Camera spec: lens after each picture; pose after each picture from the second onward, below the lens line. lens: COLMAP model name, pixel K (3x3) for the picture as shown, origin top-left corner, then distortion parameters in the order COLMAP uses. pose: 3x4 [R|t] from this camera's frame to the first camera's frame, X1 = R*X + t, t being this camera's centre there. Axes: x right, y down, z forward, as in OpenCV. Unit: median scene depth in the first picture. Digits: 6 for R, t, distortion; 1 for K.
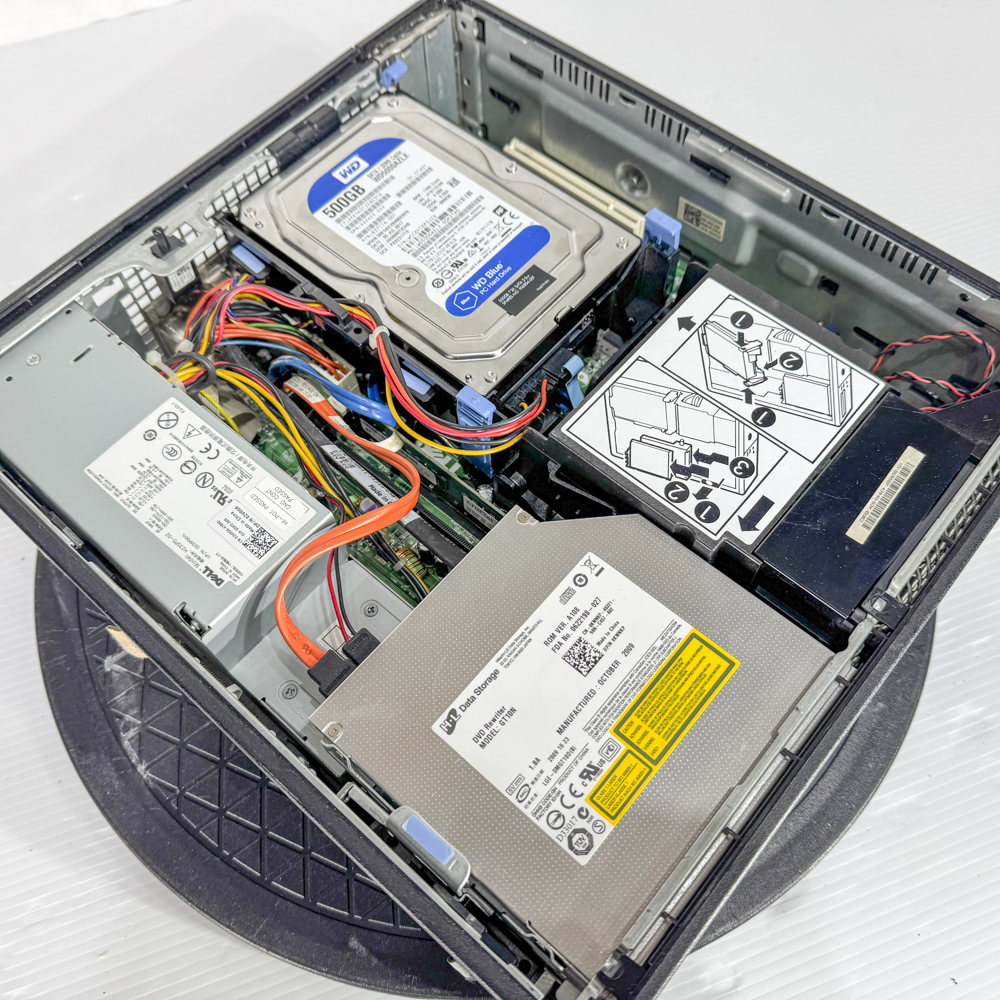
lens RADIAL K [[944.0, 0, 502.3], [0, 944.0, 504.1], [0, 0, 1]] dist [0.208664, -0.539984]
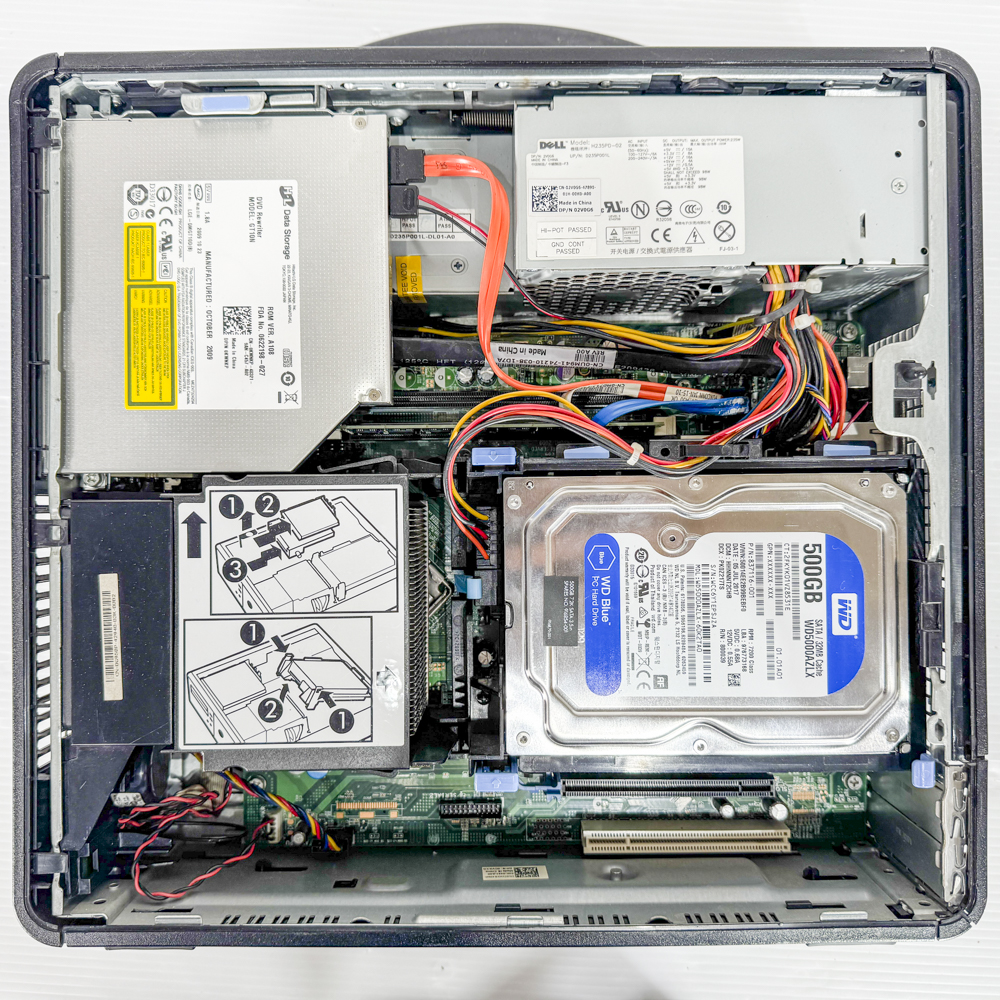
lens RADIAL K [[944.0, 0, 502.3], [0, 944.0, 504.1], [0, 0, 1]] dist [0.208664, -0.539984]
pose [[-0.747763, 0.663690, 0.019128, -0.021047], [-0.579558, -0.666489, 0.468941, -0.599200], [0.323980, 0.339571, 0.883022, 0.179207]]
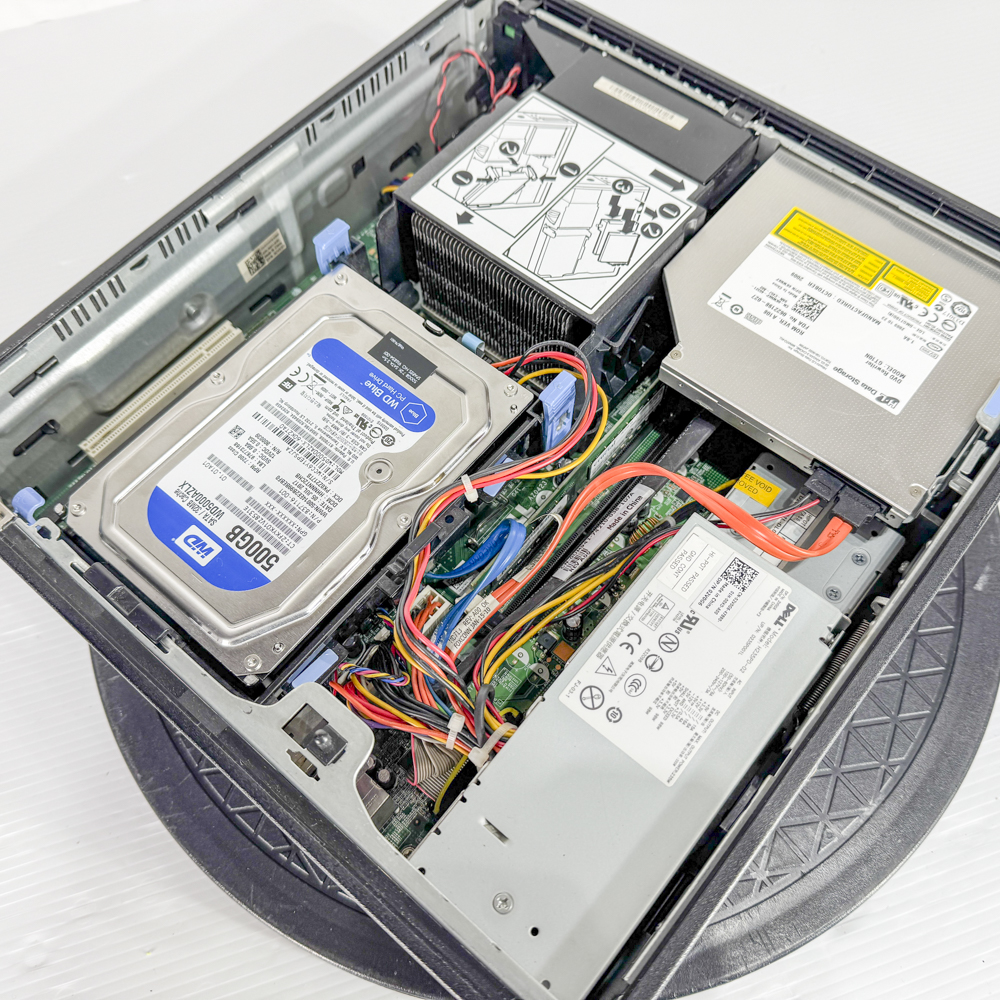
lens RADIAL K [[944.0, 0, 502.3], [0, 944.0, 504.1], [0, 0, 1]] dist [0.208664, -0.539984]
pose [[-0.020020, -0.880705, 0.473242, -0.602142], [0.894768, 0.195407, 0.401505, -0.534436], [-0.446083, 0.431480, 0.784114, 0.314379]]
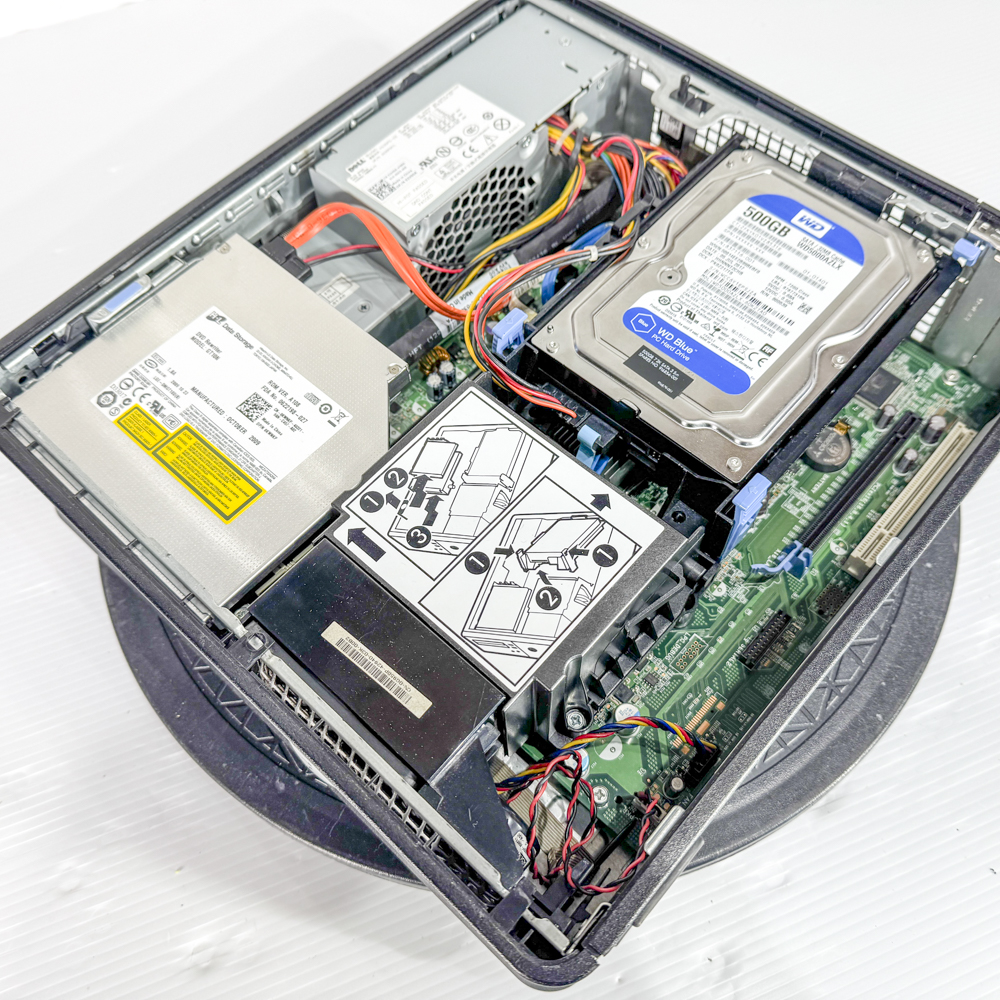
lens RADIAL K [[944.0, 0, 502.3], [0, 944.0, 504.1], [0, 0, 1]] dist [0.208664, -0.539984]
pose [[-0.018365, 0.891060, -0.453514, 0.639603], [-0.872172, 0.207499, 0.443012, -0.534637], [0.488854, 0.403678, 0.773347, 0.260647]]
